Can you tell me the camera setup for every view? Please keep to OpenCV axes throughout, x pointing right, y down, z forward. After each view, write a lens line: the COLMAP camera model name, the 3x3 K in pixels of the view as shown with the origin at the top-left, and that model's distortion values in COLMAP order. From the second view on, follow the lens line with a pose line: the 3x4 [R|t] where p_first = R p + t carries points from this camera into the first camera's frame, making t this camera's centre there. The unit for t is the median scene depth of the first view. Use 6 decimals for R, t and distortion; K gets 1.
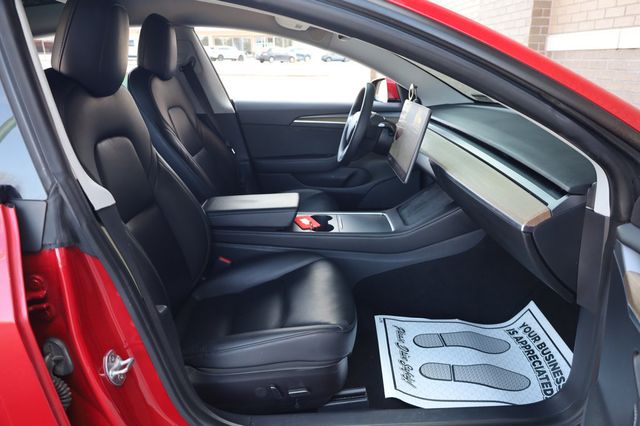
lens RADIAL K [[451.2, 0, 333.4], [0, 451.2, 220.9], [0, 0, 1]] dist [0.011662, -0.003127]
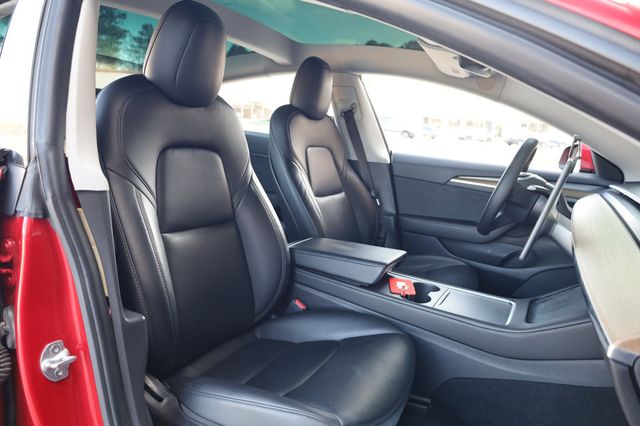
lens RADIAL K [[451.2, 0, 323.6], [0, 451.2, 218.0], [0, 0, 1]] dist [0.011662, -0.003127]
pose [[0.855510, 0.160982, -0.492126, 0.166682], [-0.241886, 0.964612, -0.104955, 0.003166], [0.457815, 0.208828, 0.864174, 0.162323]]
